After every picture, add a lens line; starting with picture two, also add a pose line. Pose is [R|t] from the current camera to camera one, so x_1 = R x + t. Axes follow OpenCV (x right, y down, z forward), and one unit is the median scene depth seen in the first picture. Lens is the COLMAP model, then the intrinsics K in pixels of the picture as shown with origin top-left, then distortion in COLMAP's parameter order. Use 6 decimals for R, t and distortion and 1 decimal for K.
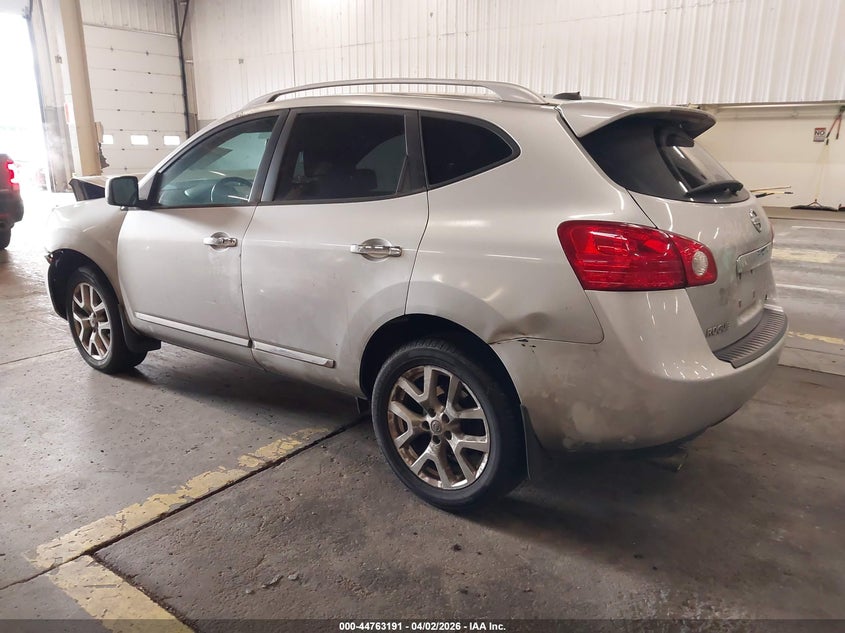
lens RADIAL K [[649.9, 0, 413.7], [0, 649.9, 309.8], [0, 0, 1]] dist [-0.004746, -0.008122]
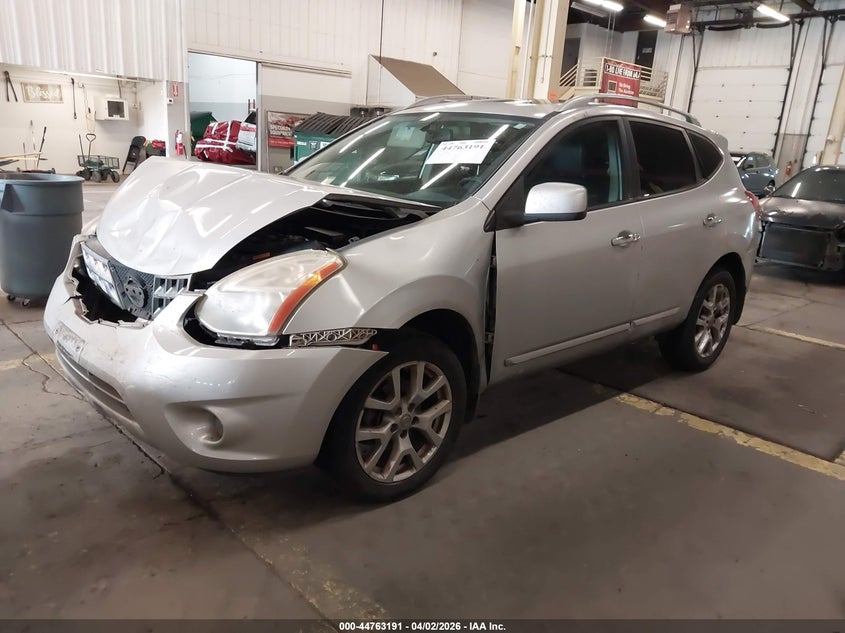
lens RADIAL K [[649.9, 0, 421.9], [0, 649.9, 318.3], [0, 0, 1]] dist [-0.004746, -0.008122]
pose [[0.186253, -0.240122, 0.952707, -1.410063], [0.225120, 0.954308, 0.196515, -0.257565], [-0.956363, 0.177872, 0.231799, 1.115754]]
